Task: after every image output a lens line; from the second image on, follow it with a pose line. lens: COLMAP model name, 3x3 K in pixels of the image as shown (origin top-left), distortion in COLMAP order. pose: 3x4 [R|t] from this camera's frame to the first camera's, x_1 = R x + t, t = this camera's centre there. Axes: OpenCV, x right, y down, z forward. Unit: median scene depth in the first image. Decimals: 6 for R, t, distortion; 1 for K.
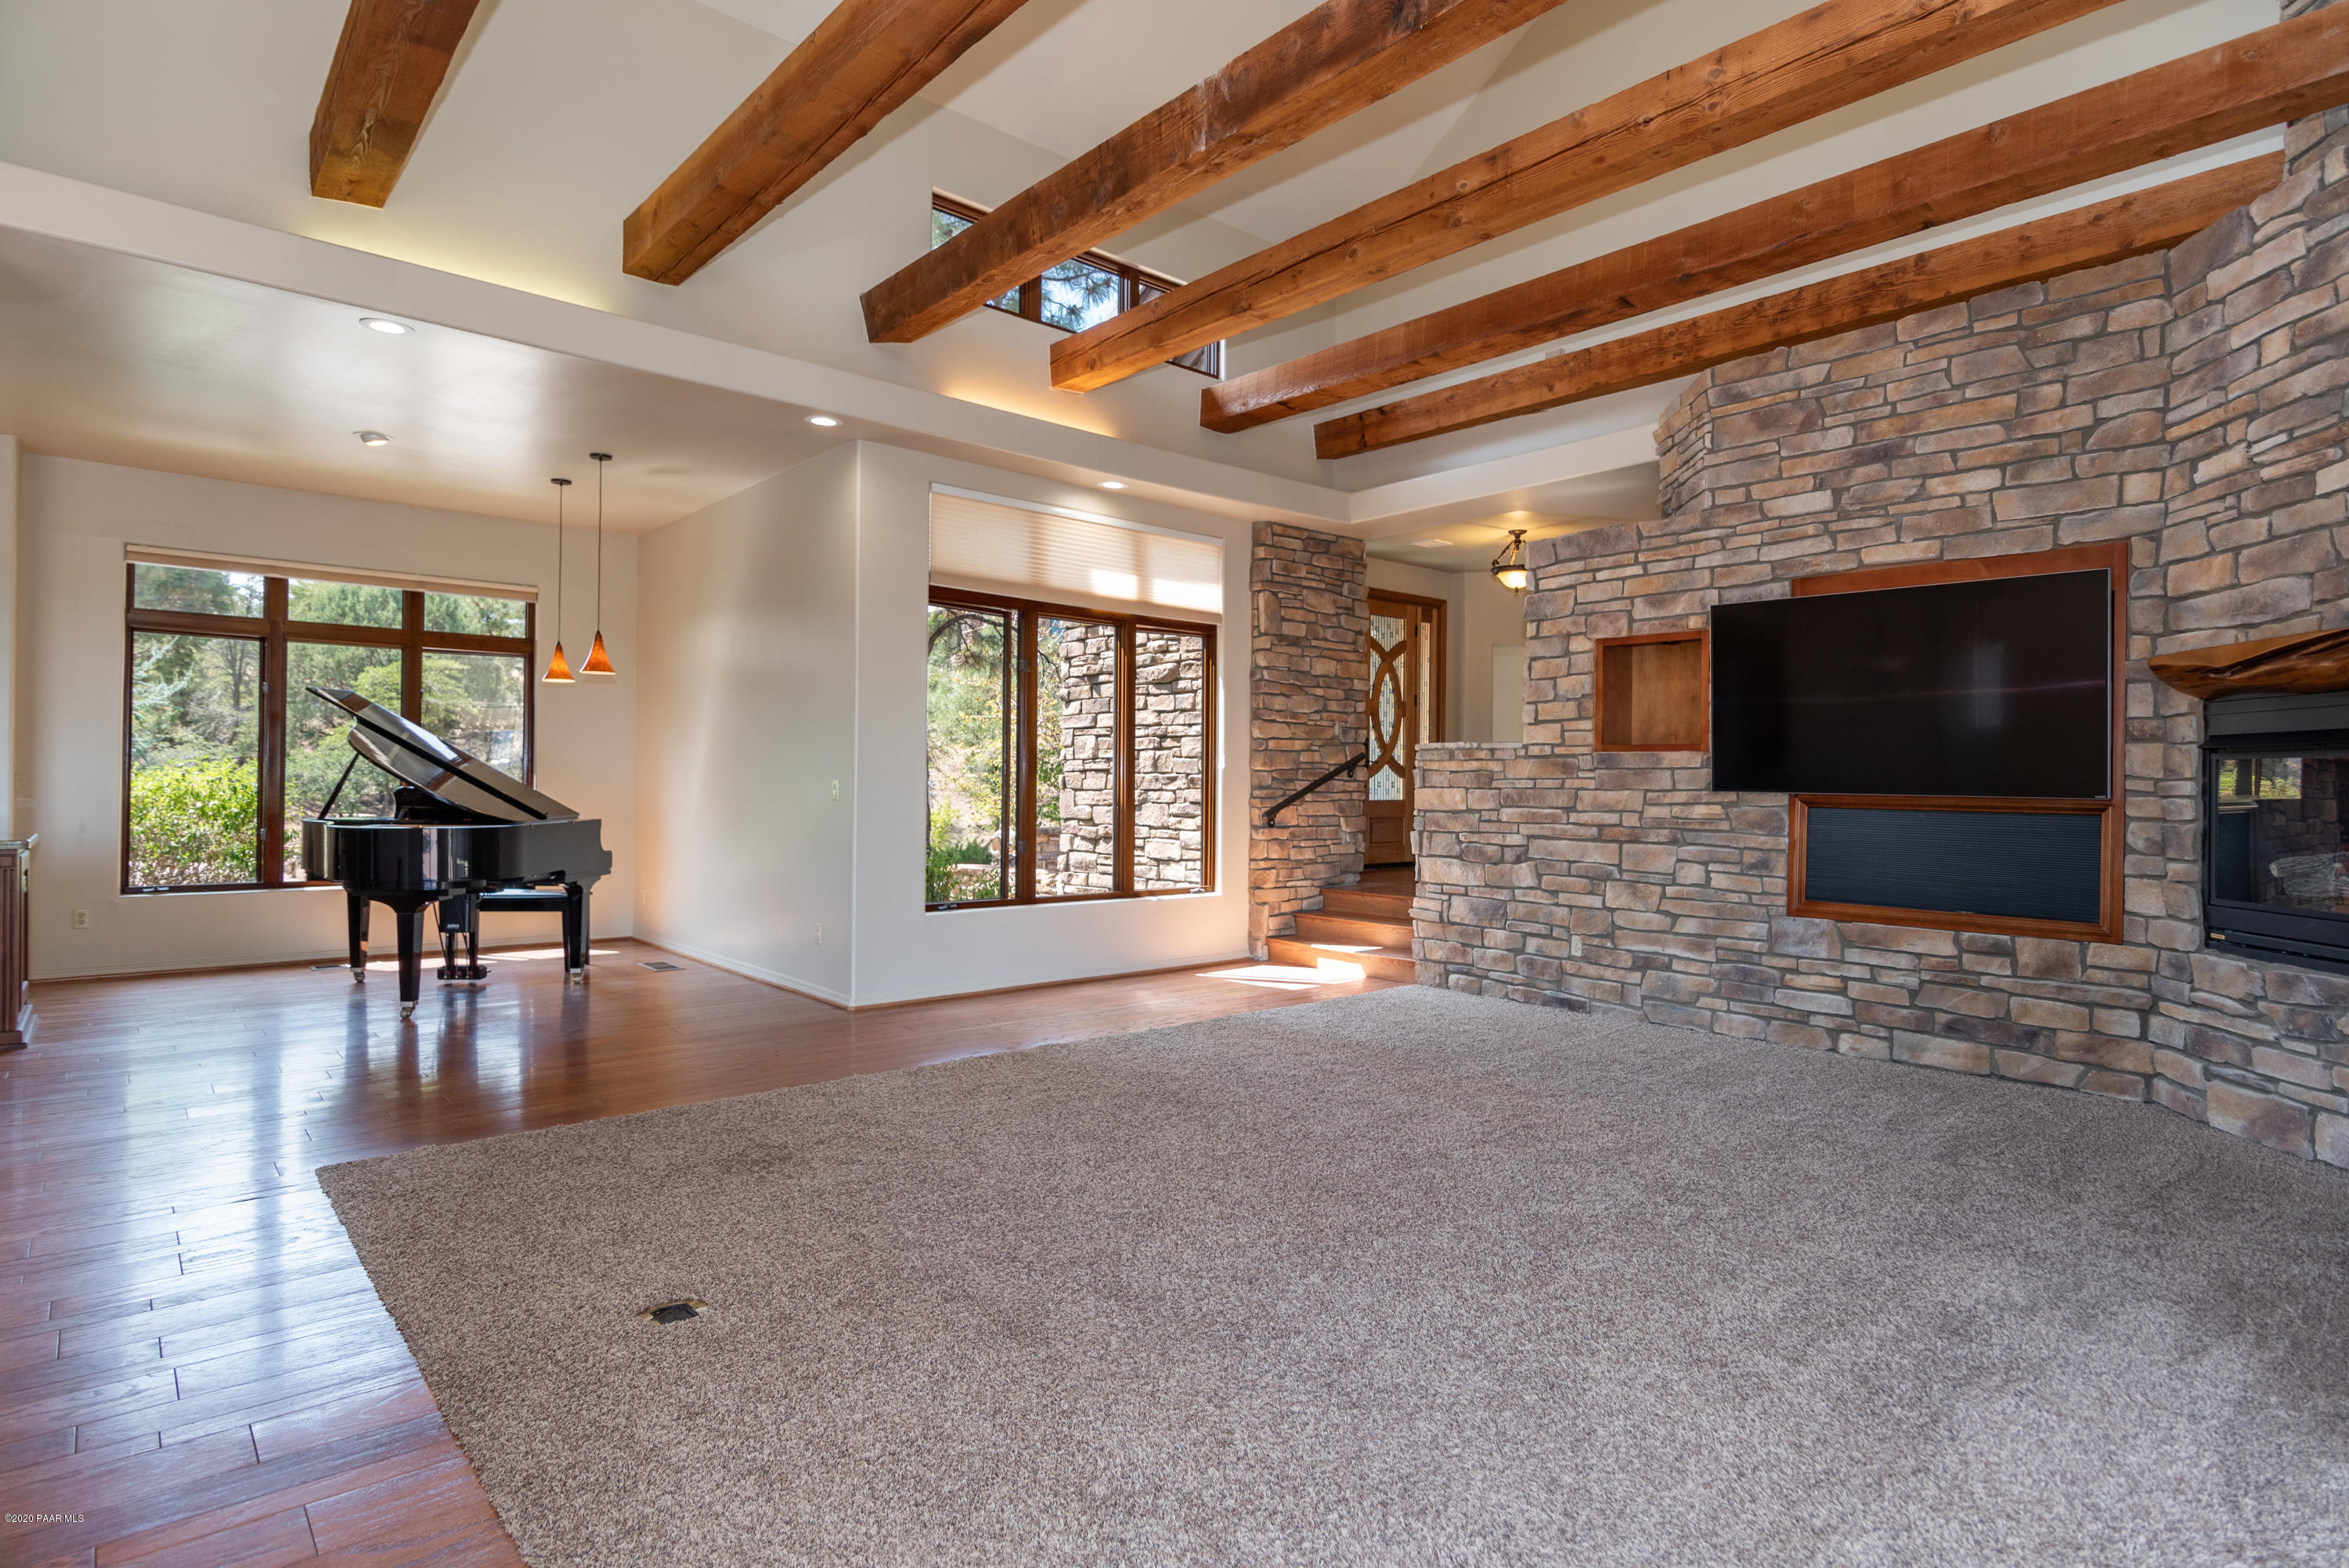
lens RADIAL K [[1230.2, 0, 1175.3], [0, 1230.2, 779.4], [0, 0, 1]] dist [-0.002174, -0.001461]
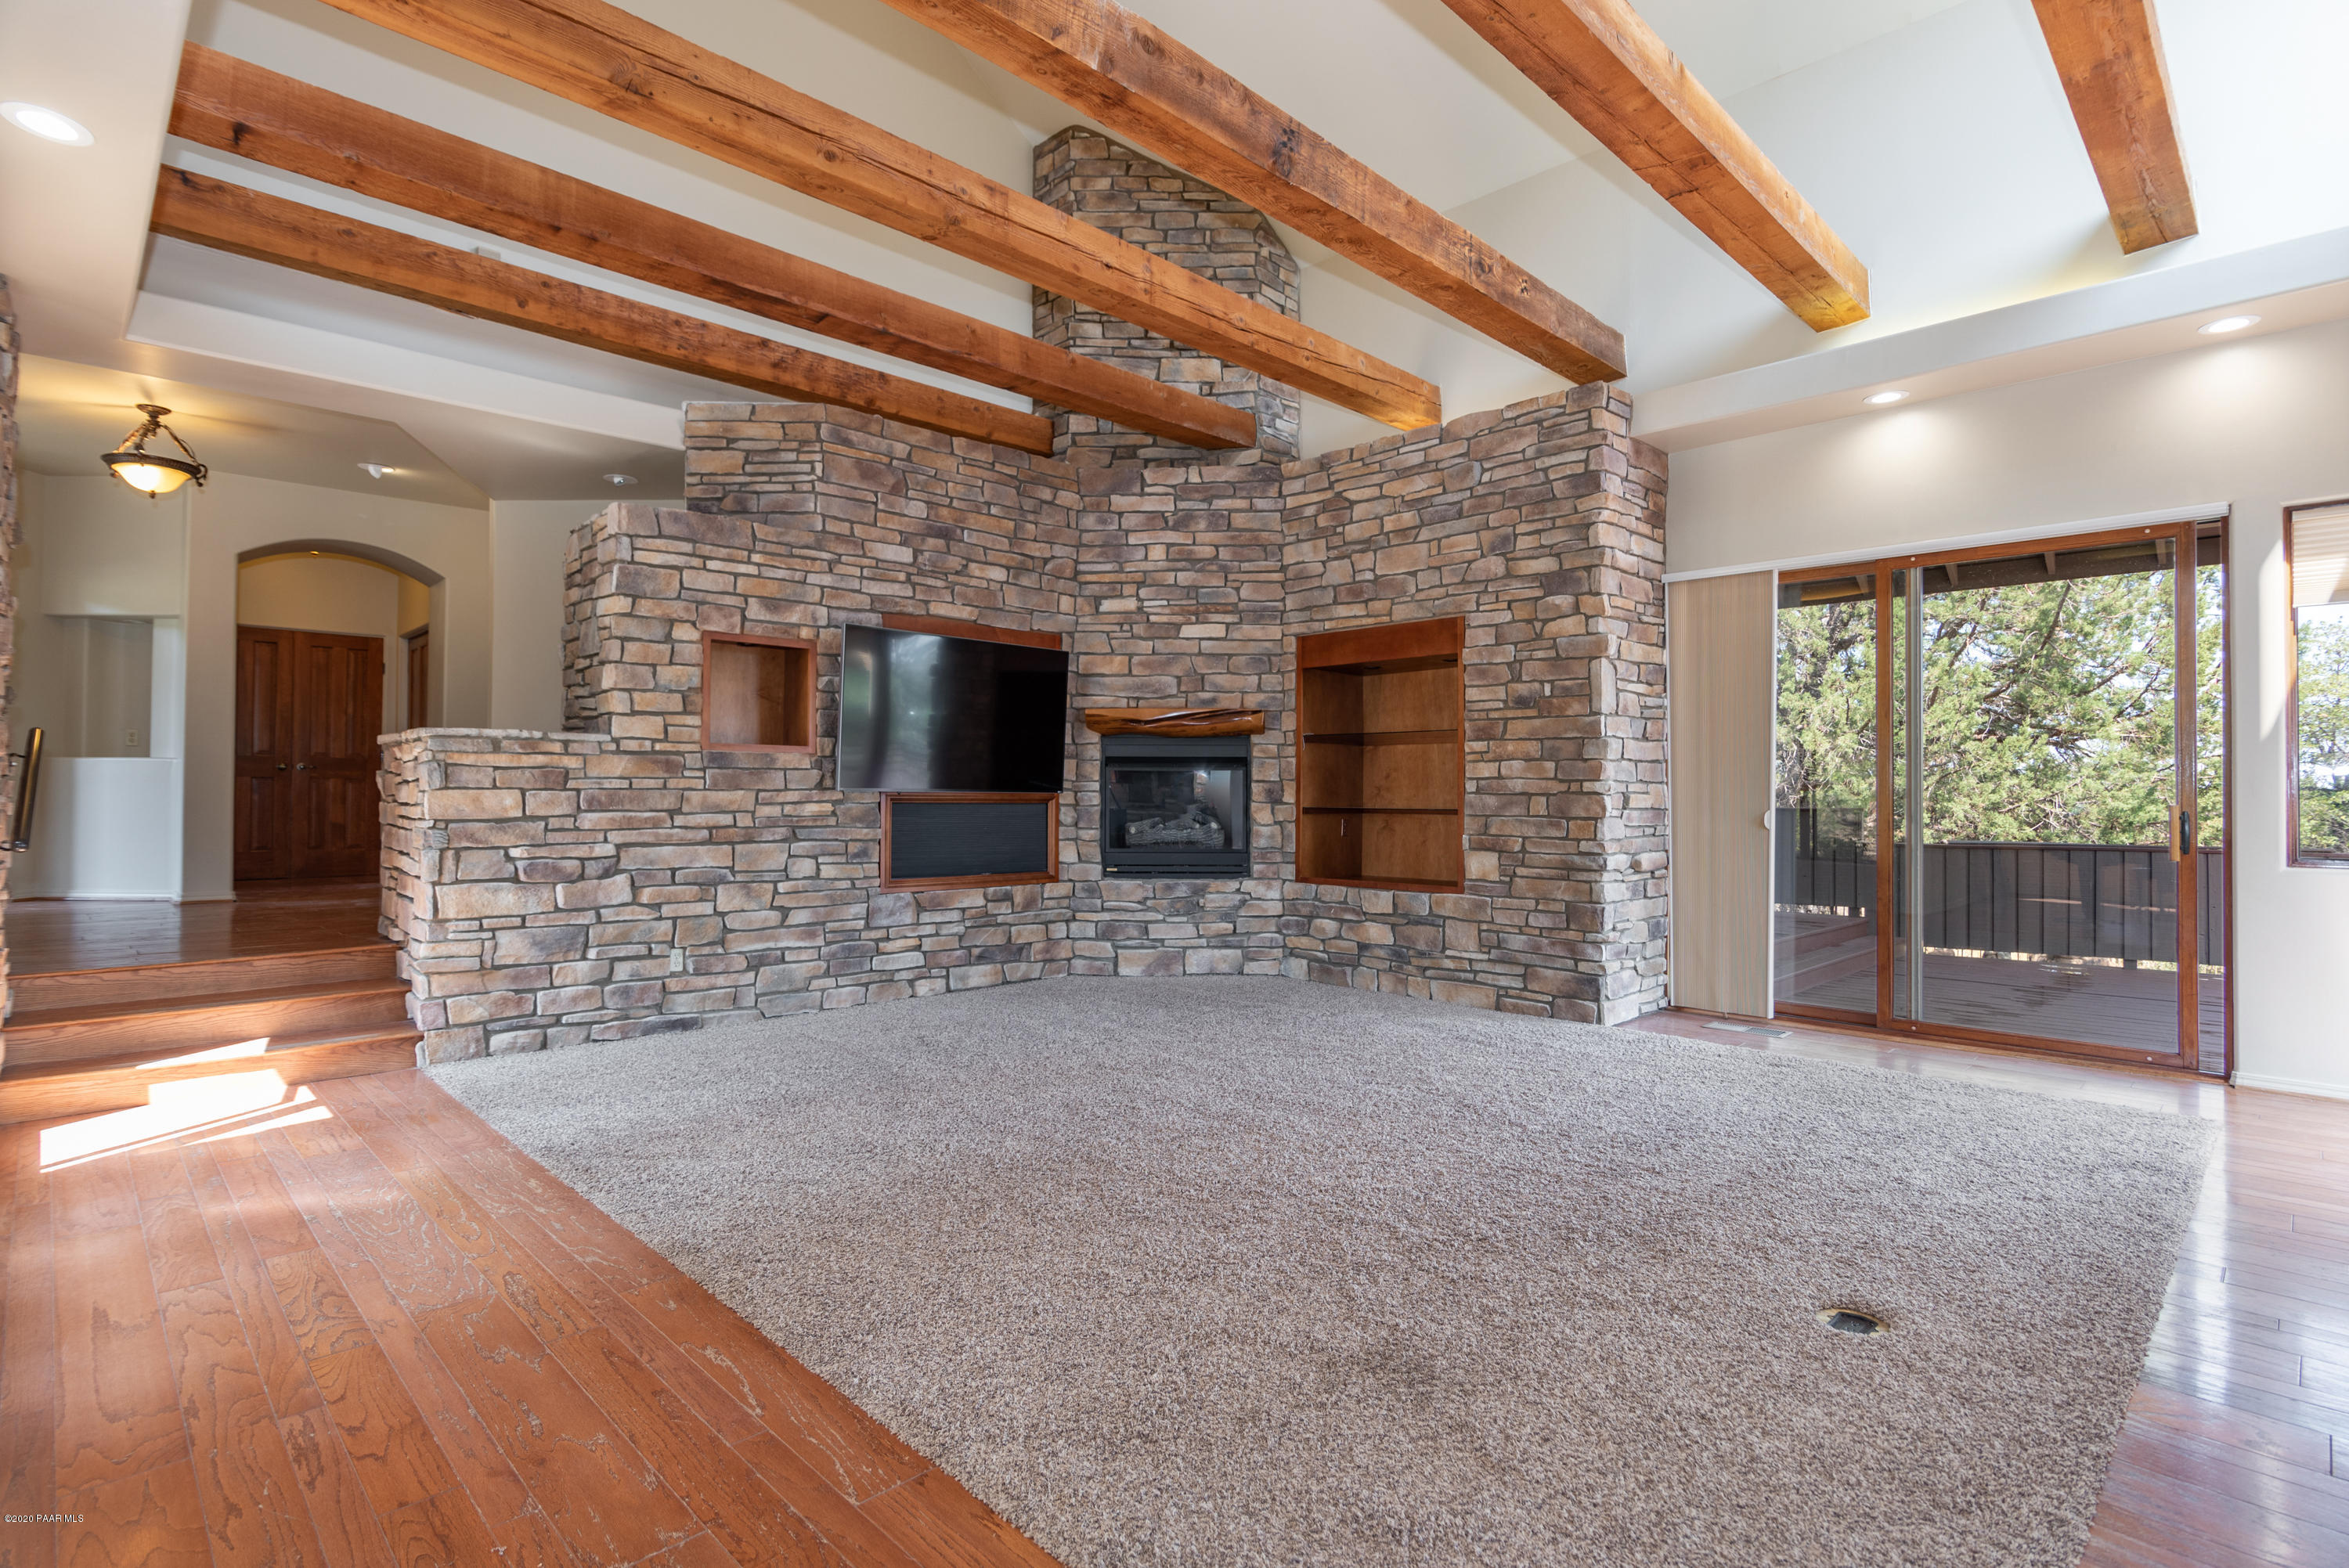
lens RADIAL K [[1153.6, 0, 1170.2], [0, 1153.6, 780.8], [0, 0, 1]] dist [-0.005573, -0.000532]
pose [[-0.061370, -0.002130, 0.998113, -0.609033], [-0.007759, 0.999969, 0.001657, -0.003143], [-0.998085, -0.007642, -0.061385, 0.753155]]
